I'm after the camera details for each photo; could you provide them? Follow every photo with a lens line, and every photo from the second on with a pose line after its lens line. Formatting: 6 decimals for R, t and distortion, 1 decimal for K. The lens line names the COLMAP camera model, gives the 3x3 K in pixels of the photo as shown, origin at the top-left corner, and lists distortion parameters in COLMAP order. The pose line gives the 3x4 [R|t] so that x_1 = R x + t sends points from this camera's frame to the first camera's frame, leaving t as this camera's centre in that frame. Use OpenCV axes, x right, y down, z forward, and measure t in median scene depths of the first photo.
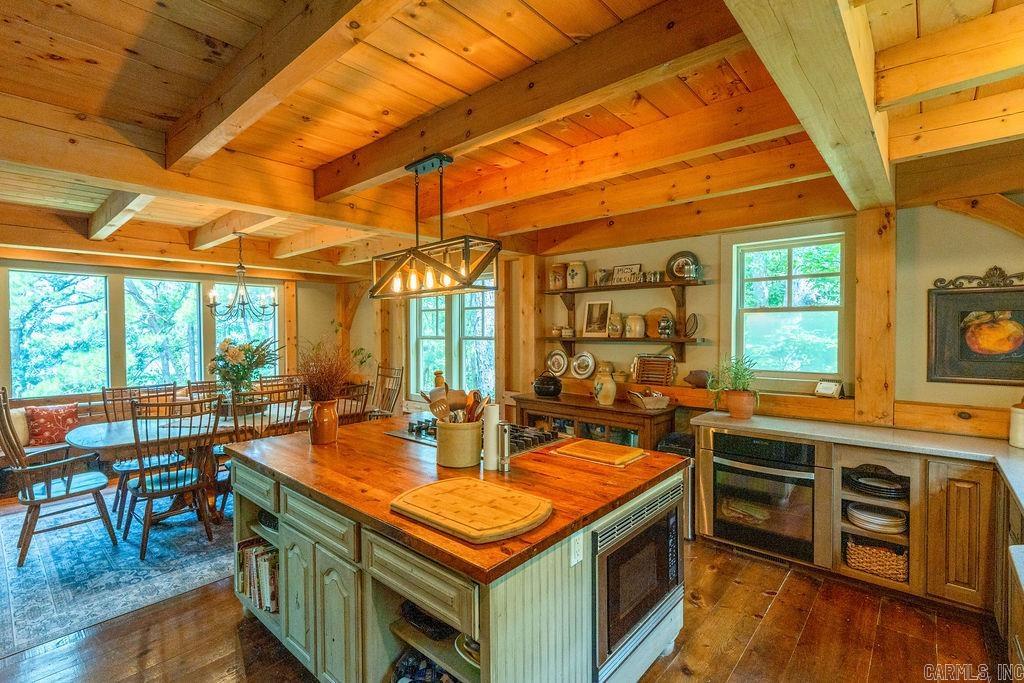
lens RADIAL K [[472.3, 0, 499.8], [0, 472.3, 340.3], [0, 0, 1]] dist [-0.000426, -0.000113]
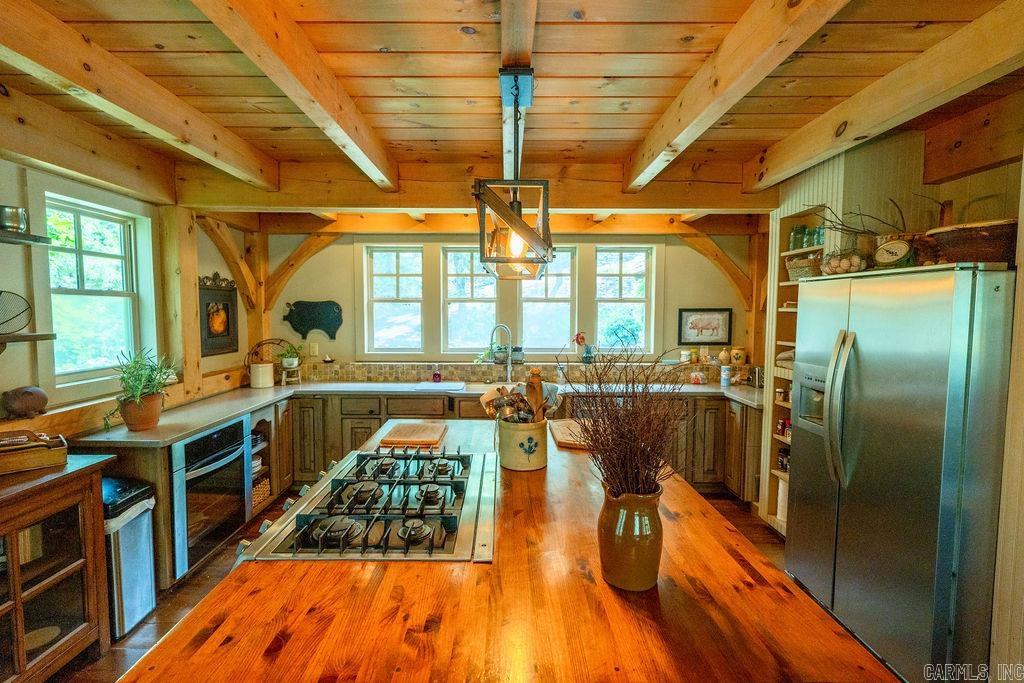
lens RADIAL K [[472.3, 0, 499.8], [0, 472.3, 340.3], [0, 0, 1]] dist [-0.000426, -0.000113]
pose [[-0.668723, -0.044133, 0.742200, -0.447276], [0.015810, 0.997167, 0.073538, -0.031293], [-0.743343, 0.060911, -0.666131, 0.997628]]
